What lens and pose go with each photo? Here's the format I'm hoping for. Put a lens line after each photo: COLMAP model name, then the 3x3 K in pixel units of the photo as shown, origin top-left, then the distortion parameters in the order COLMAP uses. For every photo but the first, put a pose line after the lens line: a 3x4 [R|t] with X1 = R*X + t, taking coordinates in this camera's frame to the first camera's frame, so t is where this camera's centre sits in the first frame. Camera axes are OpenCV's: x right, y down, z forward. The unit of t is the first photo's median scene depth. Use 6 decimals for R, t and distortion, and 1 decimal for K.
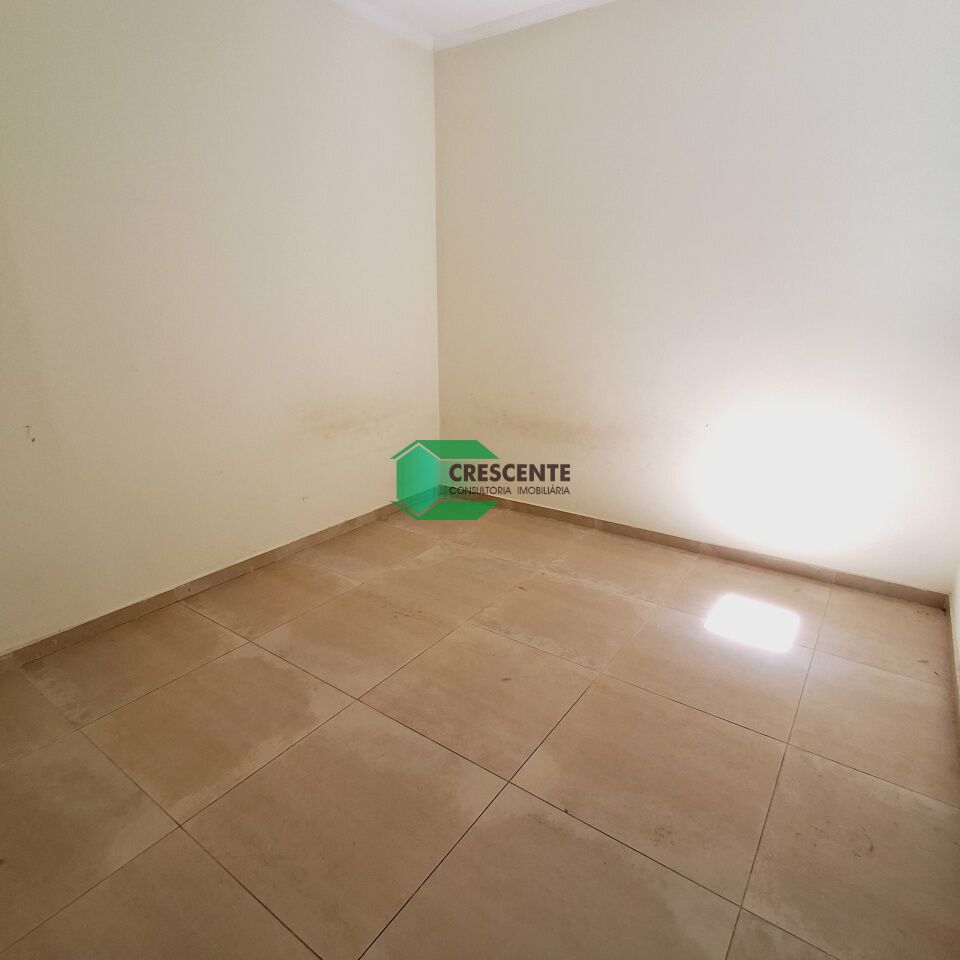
lens RADIAL K [[580.9, 0, 481.0], [0, 580.9, 479.2], [0, 0, 1]] dist [-0.001676, -0.000015]
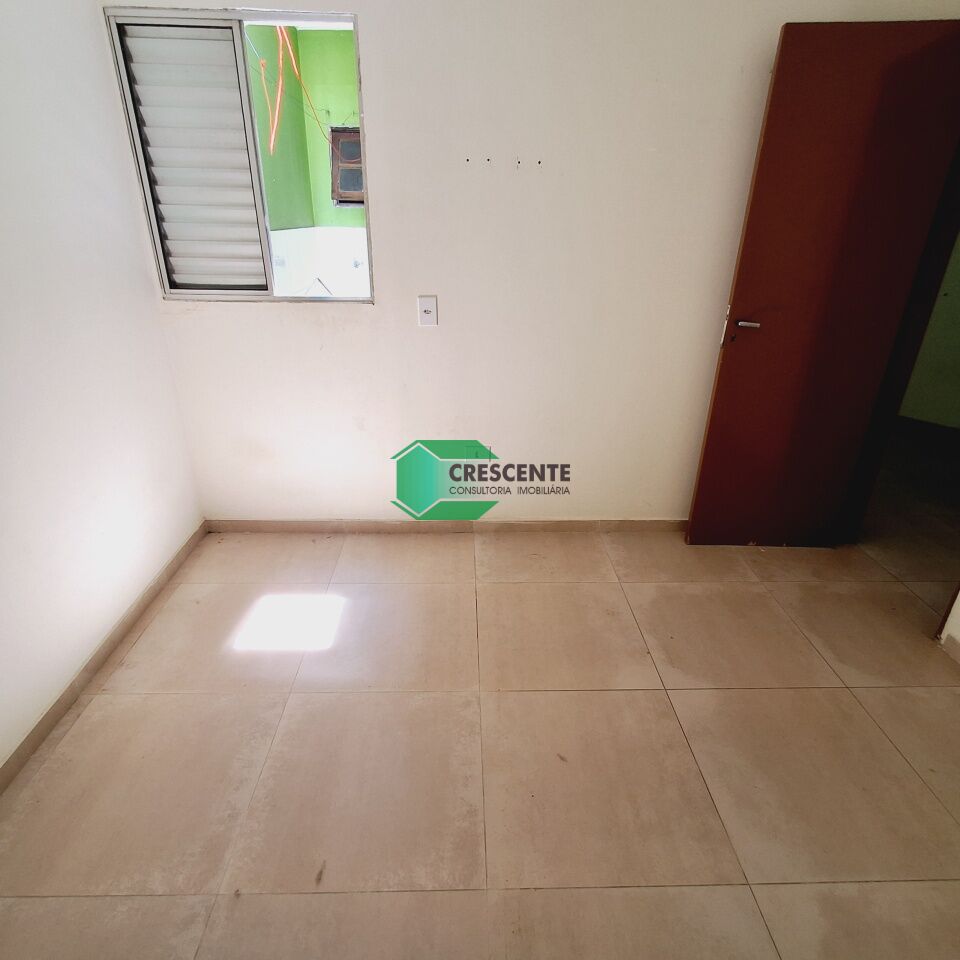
lens RADIAL K [[580.9, 0, 481.0], [0, 580.9, 479.2], [0, 0, 1]] dist [-0.001676, -0.000015]
pose [[-0.606037, -0.334513, 0.721679, -0.261185], [0.215465, 0.804319, 0.553757, -0.334660], [-0.765698, 0.491094, -0.415372, 0.948401]]
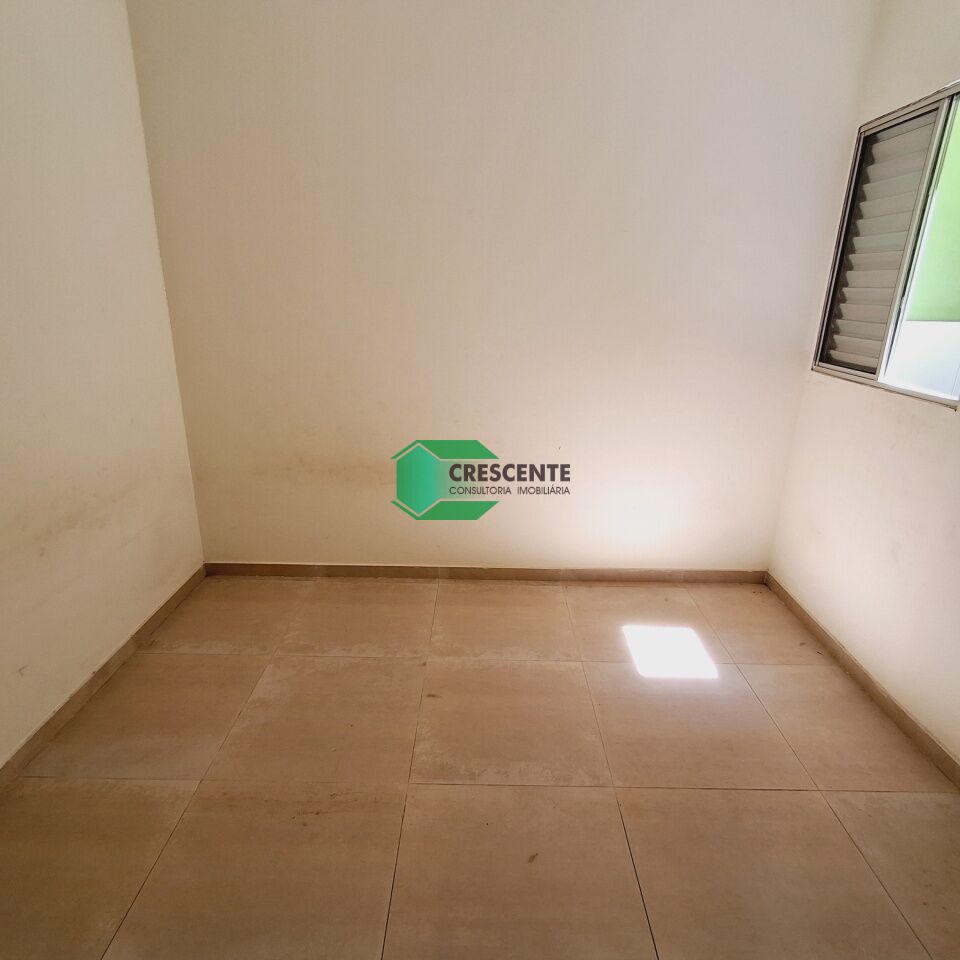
lens RADIAL K [[580.9, 0, 481.0], [0, 580.9, 479.2], [0, 0, 1]] dist [-0.001676, -0.000015]
pose [[0.816526, -0.166825, 0.552679, -0.257644], [0.149048, 0.985799, 0.077357, -0.147310], [-0.557736, 0.019211, 0.829796, 0.325020]]
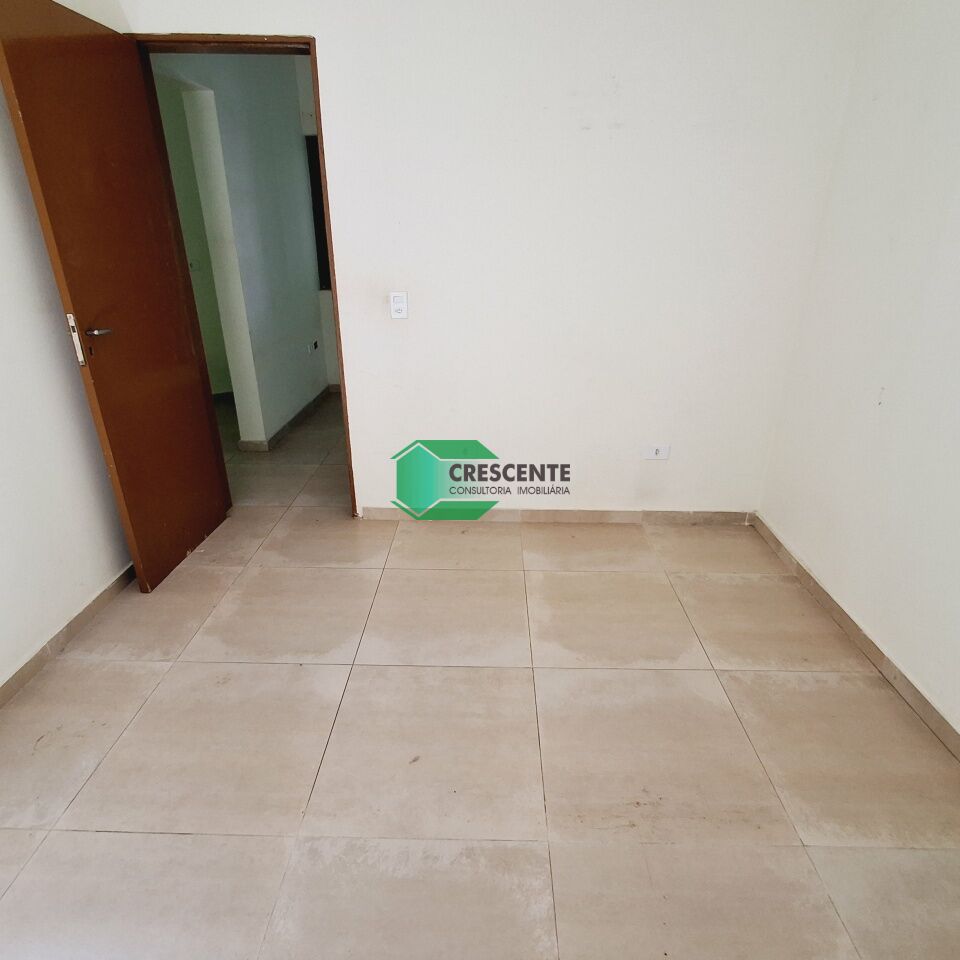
lens RADIAL K [[580.9, 0, 481.0], [0, 580.9, 479.2], [0, 0, 1]] dist [-0.001676, -0.000015]
pose [[-0.825290, 0.224885, -0.517999, 0.224108], [-0.161460, 0.785023, 0.598054, -0.336694], [0.541135, 0.577205, -0.611562, 1.009198]]
